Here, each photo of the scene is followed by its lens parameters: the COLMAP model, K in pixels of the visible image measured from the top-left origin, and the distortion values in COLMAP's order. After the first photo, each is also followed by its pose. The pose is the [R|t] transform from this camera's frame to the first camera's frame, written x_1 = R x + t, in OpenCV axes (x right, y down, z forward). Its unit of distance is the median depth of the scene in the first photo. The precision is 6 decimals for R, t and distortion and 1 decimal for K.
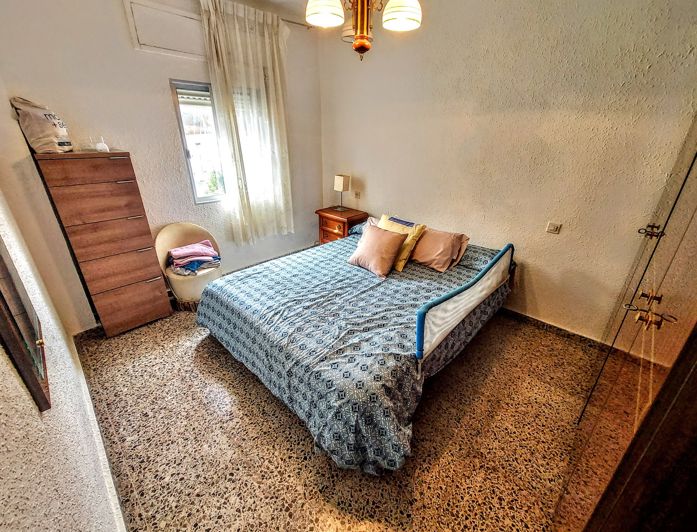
lens RADIAL K [[299.9, 0, 351.2], [0, 299.9, 262.6], [0, 0, 1]] dist [0.001575, 0.000119]
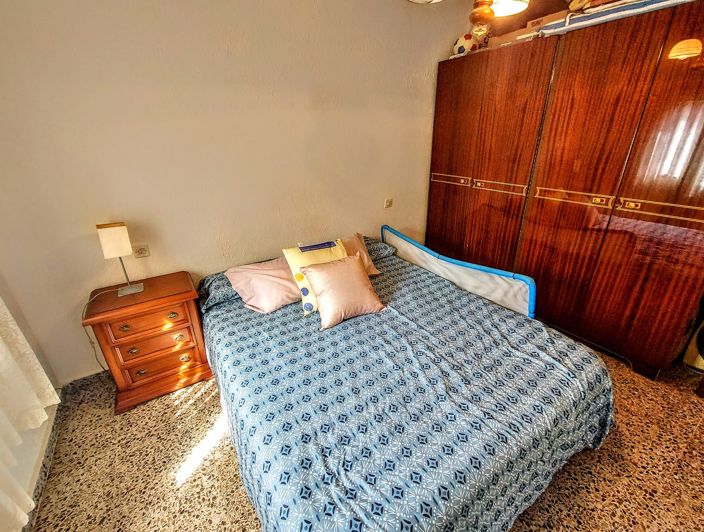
lens RADIAL K [[307.8, 0, 351.9], [0, 307.8, 266.1], [0, 0, 1]] dist [-0.003843, -0.000236]
pose [[0.235568, -0.412989, 0.879743, -0.610332], [0.414170, 0.861563, 0.293553, -0.335106], [-0.879188, 0.295211, 0.374004, 0.745597]]
